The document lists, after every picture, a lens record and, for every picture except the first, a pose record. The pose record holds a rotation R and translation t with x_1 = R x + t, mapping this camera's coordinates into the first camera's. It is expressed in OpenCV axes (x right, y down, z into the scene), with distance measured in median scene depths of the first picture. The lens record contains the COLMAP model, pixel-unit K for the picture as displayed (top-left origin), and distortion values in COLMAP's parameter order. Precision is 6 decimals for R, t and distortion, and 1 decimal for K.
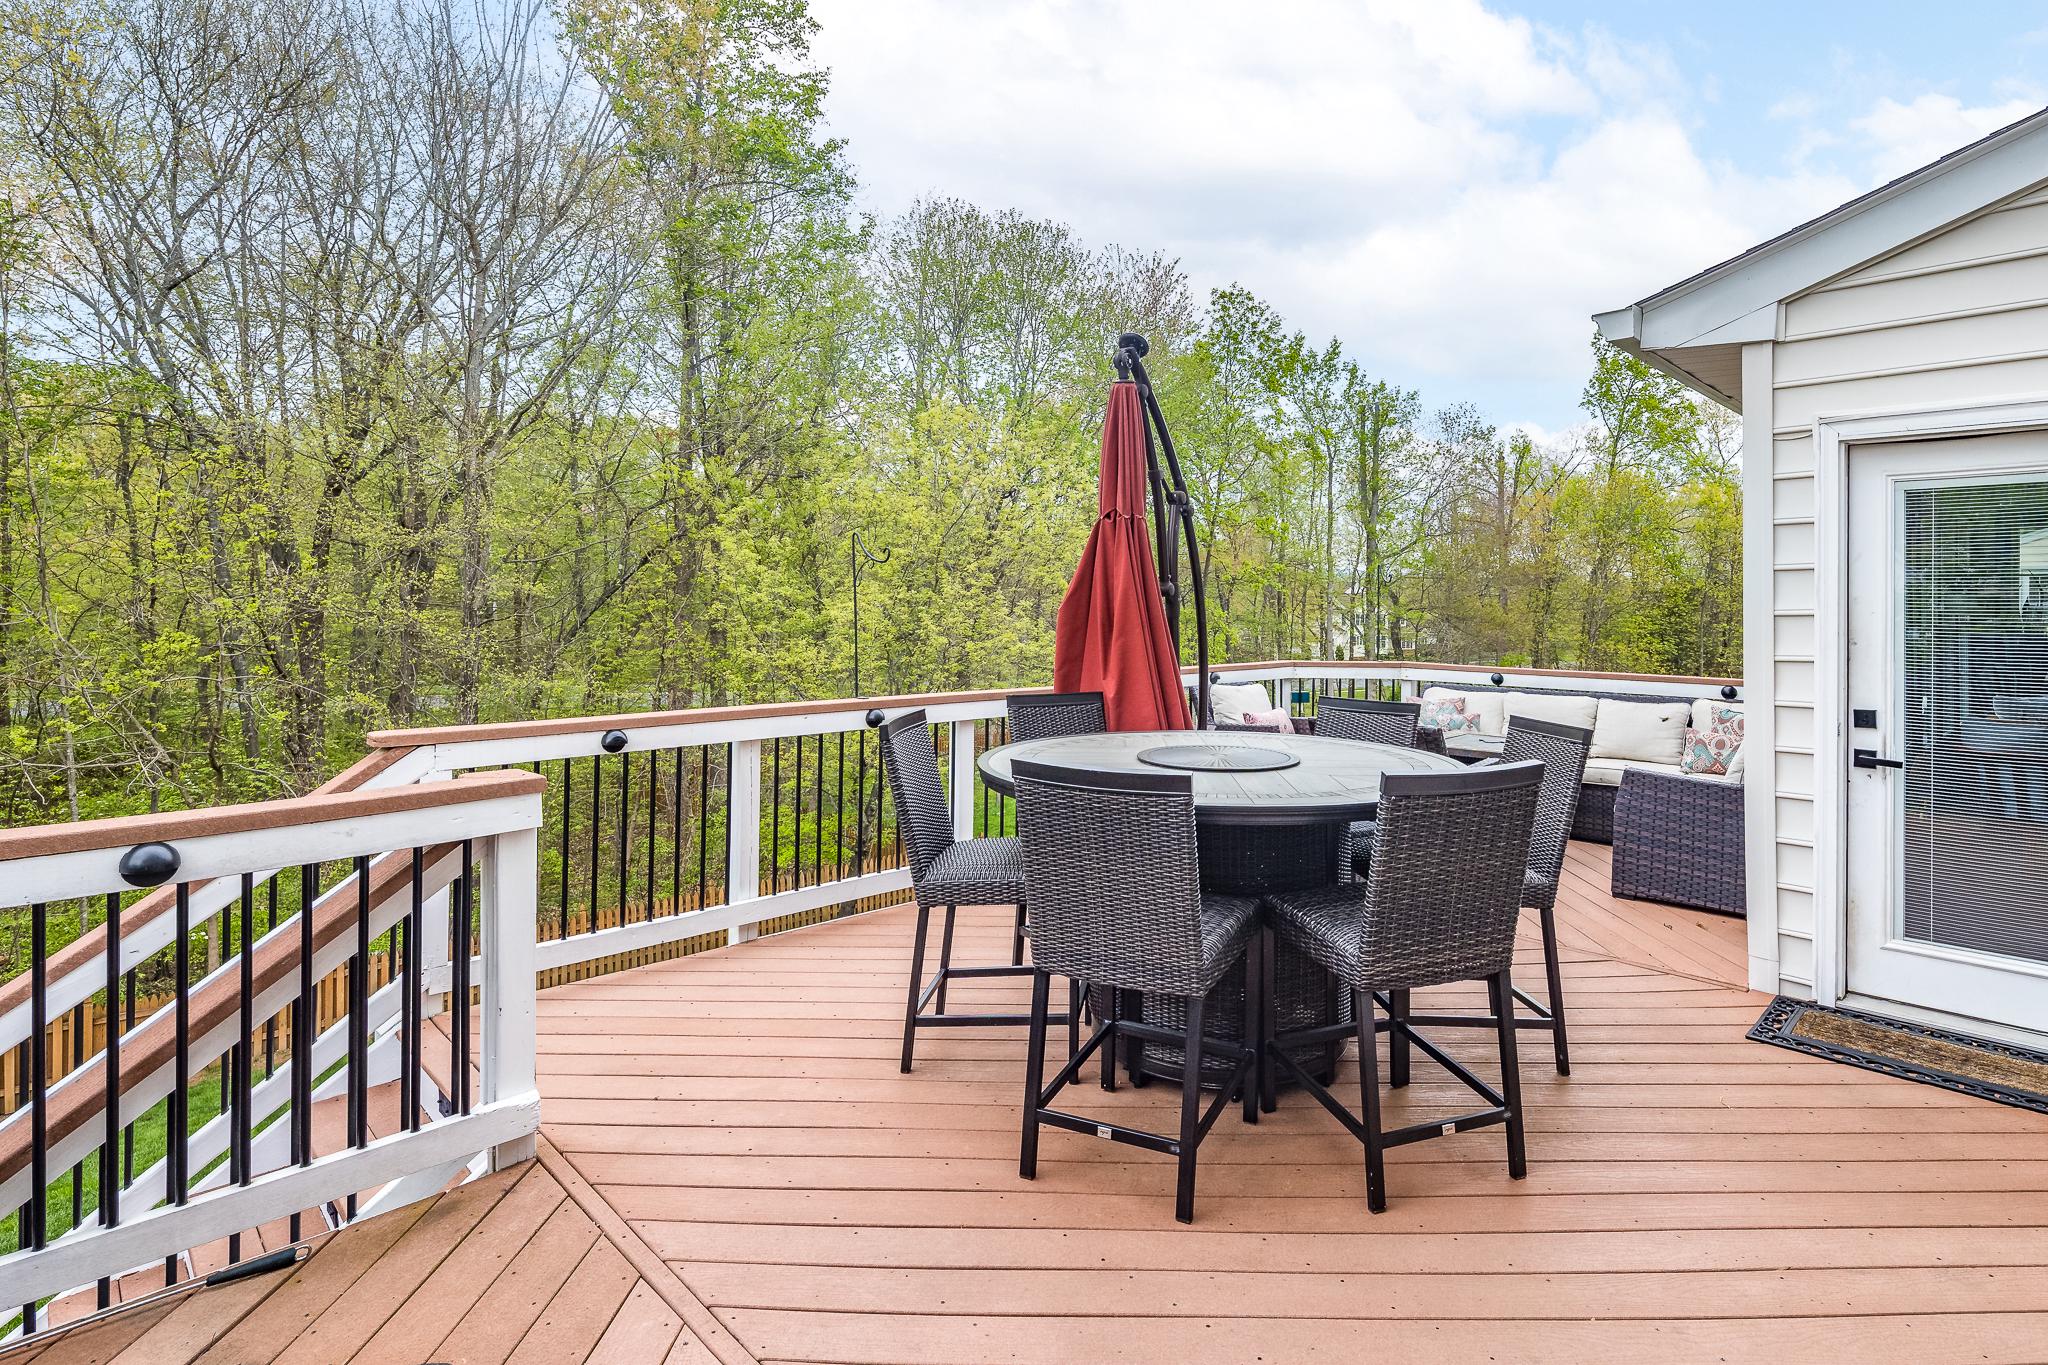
lens RADIAL K [[1017.8, 0, 1074.5], [0, 1017.8, 601.1], [0, 0, 1]] dist [0.000581, -0.000270]
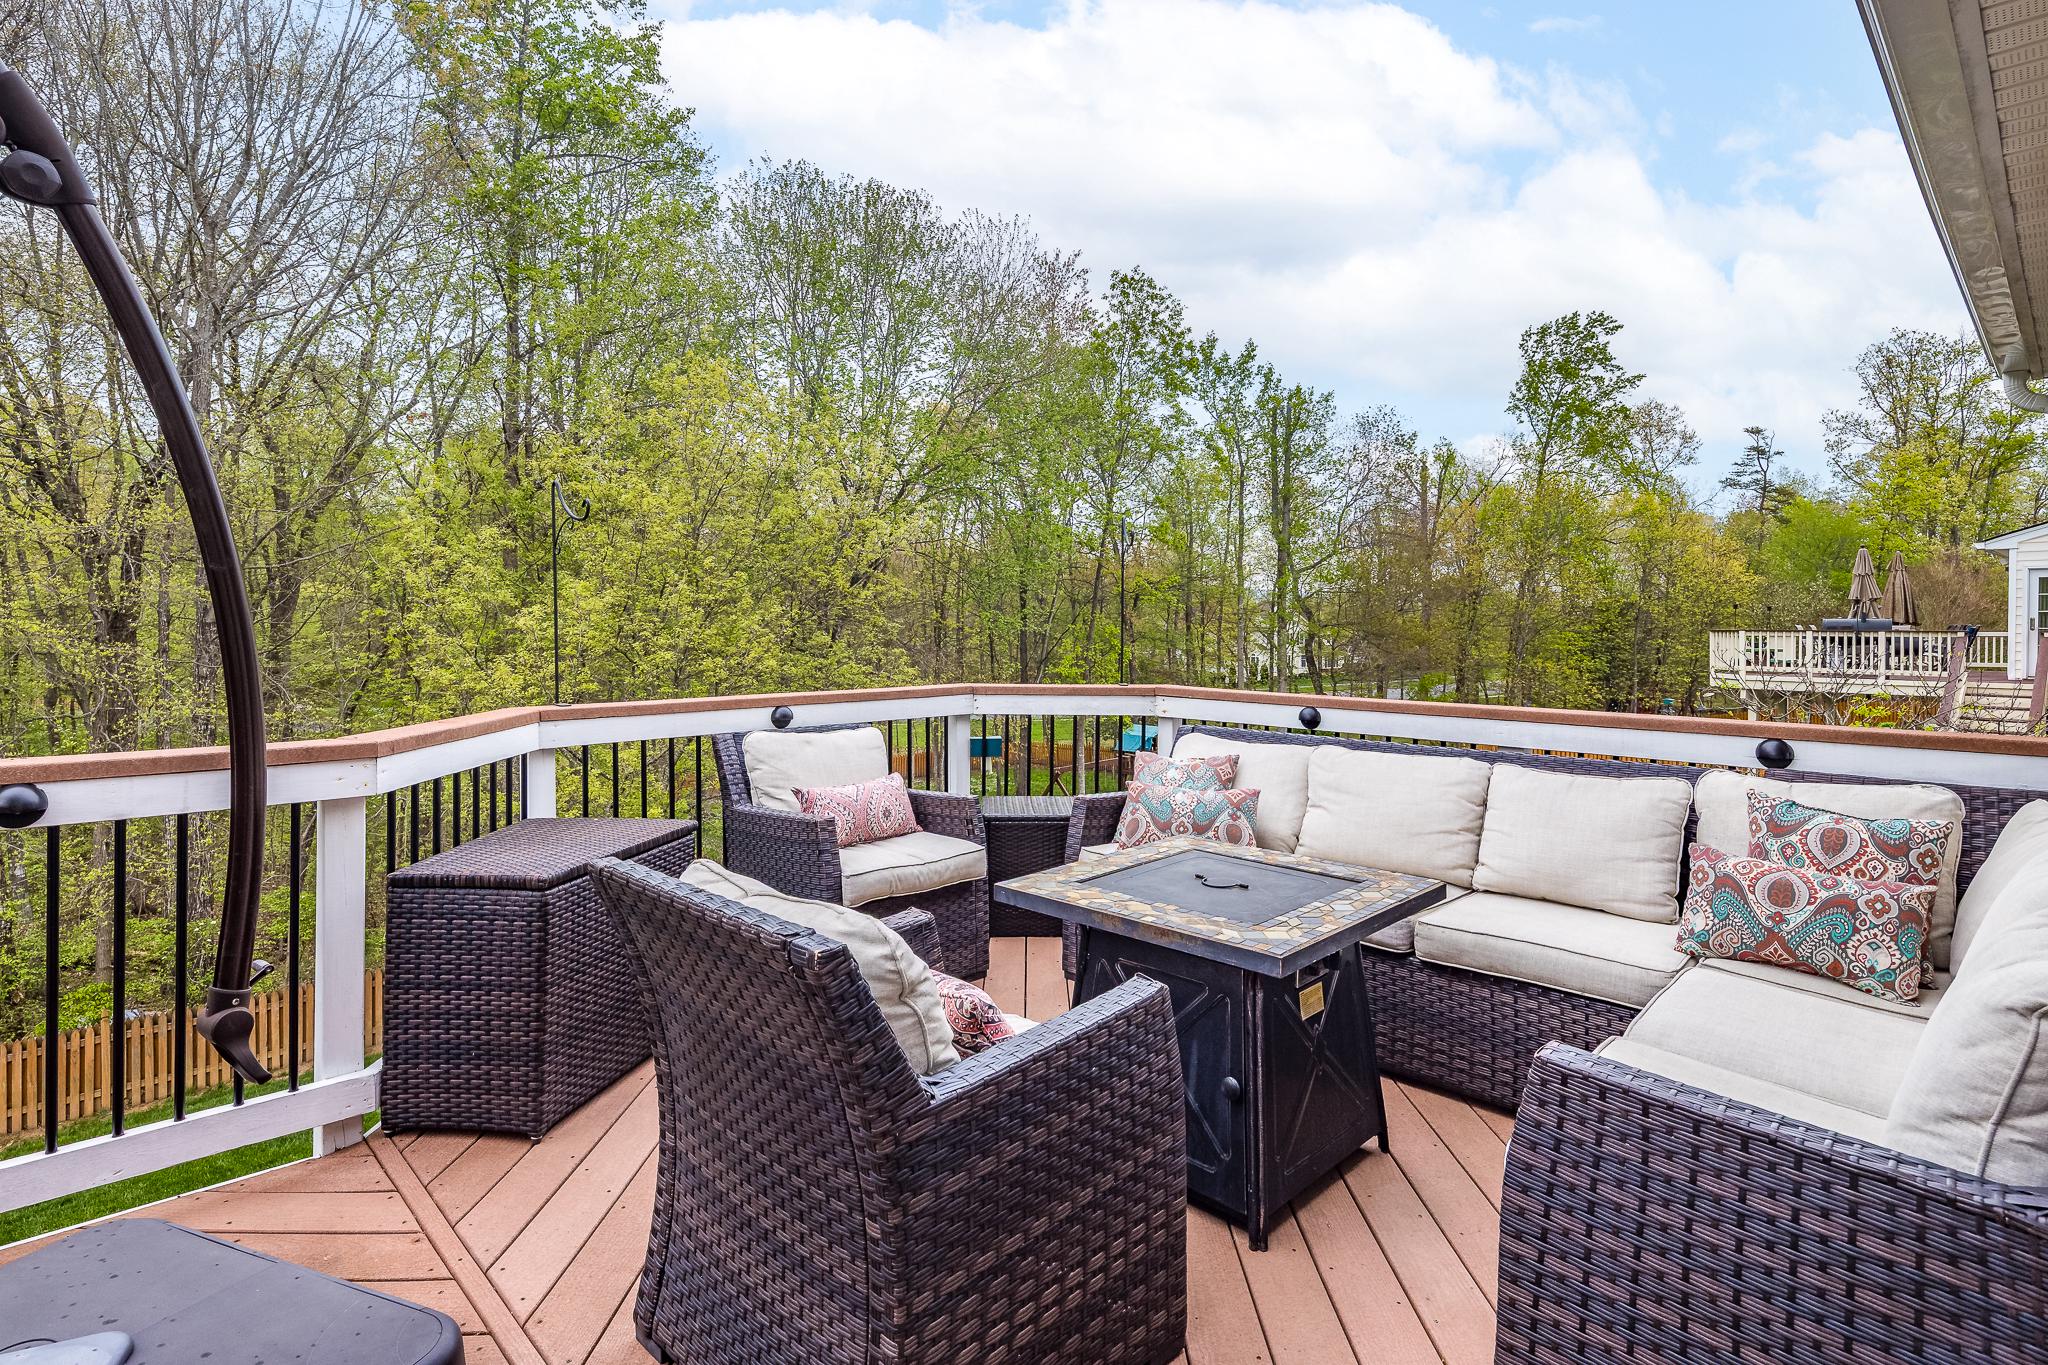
lens RADIAL K [[1005.2, 0, 1002.1], [0, 1005.2, 628.2], [0, 0, 1]] dist [-0.003015, -0.001284]
pose [[0.999971, -0.002700, -0.007122, 0.037131], [0.002746, 0.999975, 0.006498, 0.003668], [0.007105, -0.006517, 0.999954, 0.067841]]
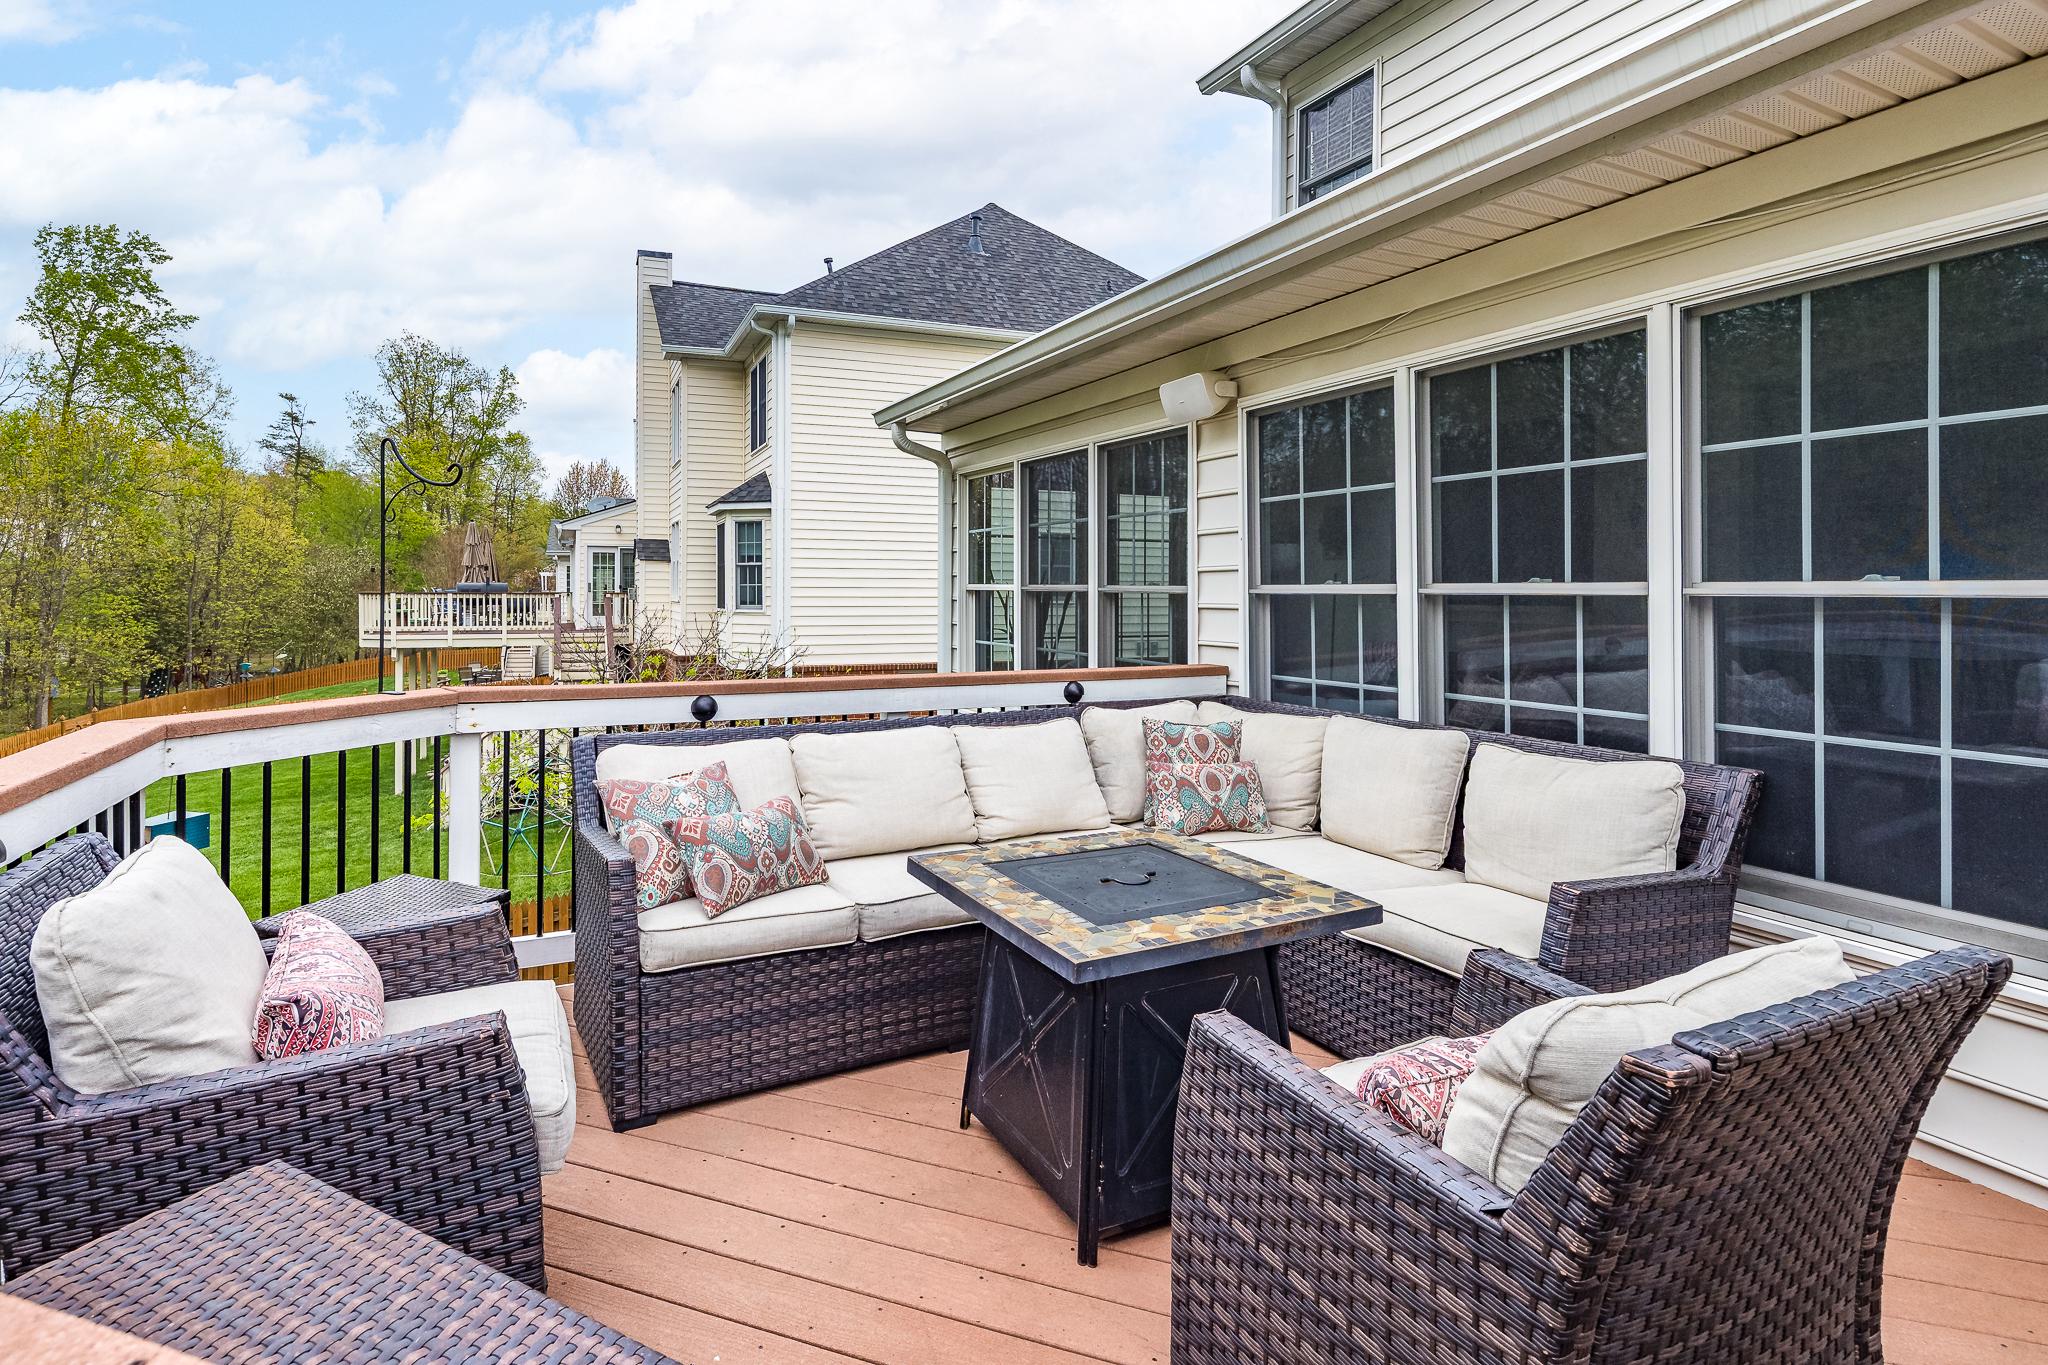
lens RADIAL K [[1025.3, 0, 944.7], [0, 1025.3, 579.2], [0, 0, 1]] dist [-0.000699, -0.000126]
pose [[0.327719, 0.004746, 0.944763, 0.001305], [-0.004225, 0.999985, -0.003558, 0.002719], [-0.944766, -0.002826, 0.327734, 0.107201]]
